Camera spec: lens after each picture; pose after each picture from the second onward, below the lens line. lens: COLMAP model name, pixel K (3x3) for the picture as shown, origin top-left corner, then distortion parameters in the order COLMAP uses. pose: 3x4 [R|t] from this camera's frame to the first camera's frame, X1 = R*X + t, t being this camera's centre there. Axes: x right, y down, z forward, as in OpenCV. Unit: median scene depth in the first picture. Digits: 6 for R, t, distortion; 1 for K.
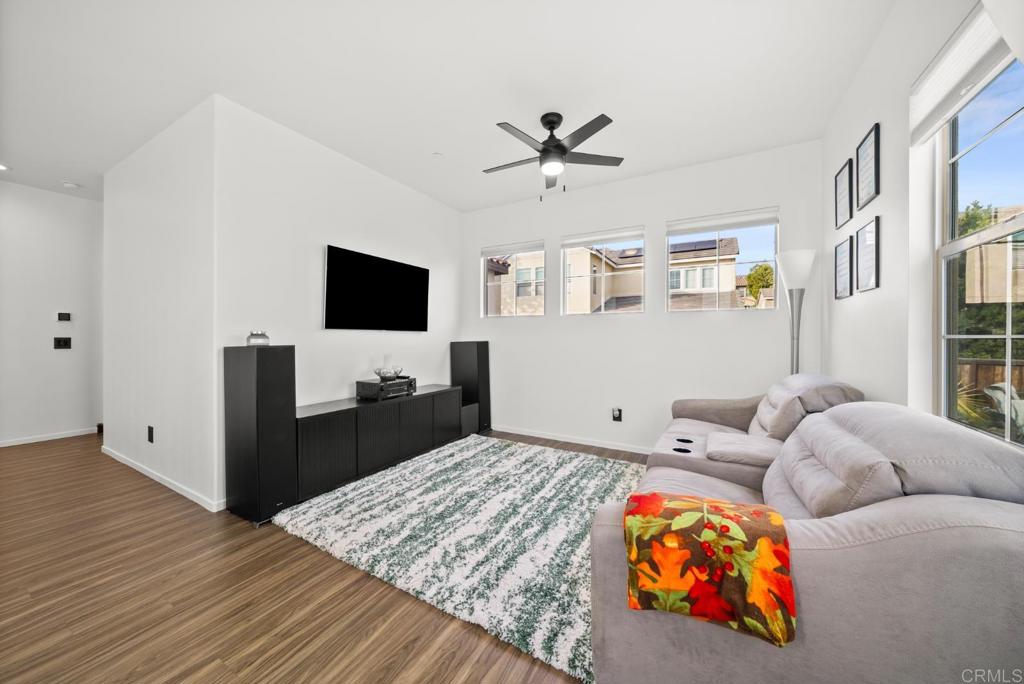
lens RADIAL K [[358.1, 0, 508.4], [0, 358.1, 343.6], [0, 0, 1]] dist [-0.002081, 0.000003]
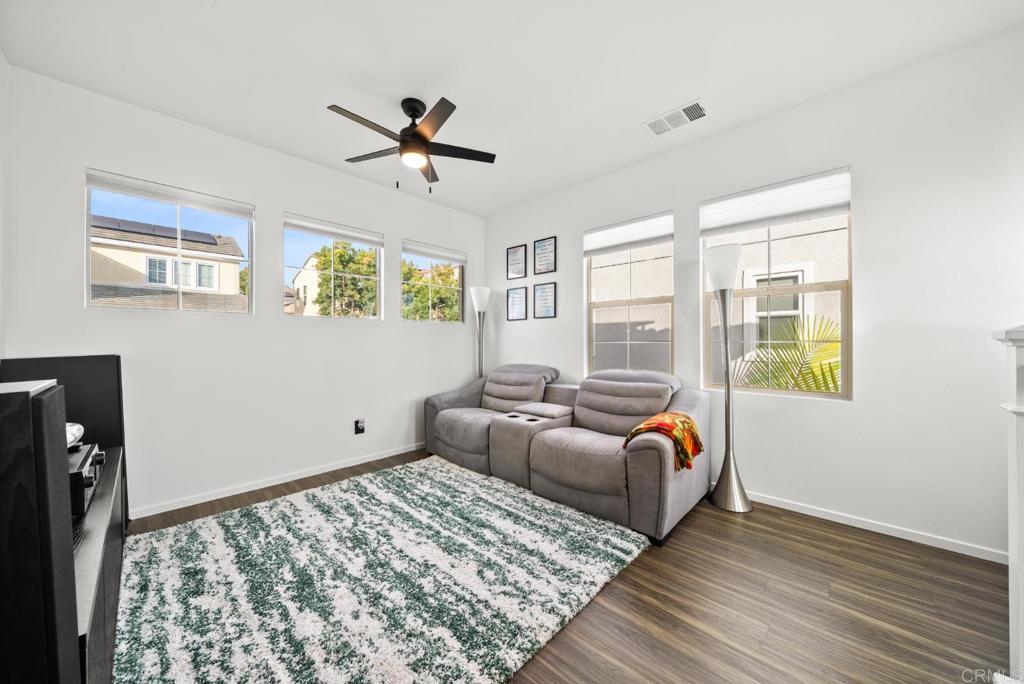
lens RADIAL K [[358.1, 0, 508.4], [0, 358.1, 343.6], [0, 0, 1]] dist [-0.002081, 0.000003]
pose [[0.243477, -0.007304, 0.969879, -0.674112], [0.026369, 0.999652, 0.000909, -0.012284], [-0.969548, 0.025353, 0.243585, 0.513764]]
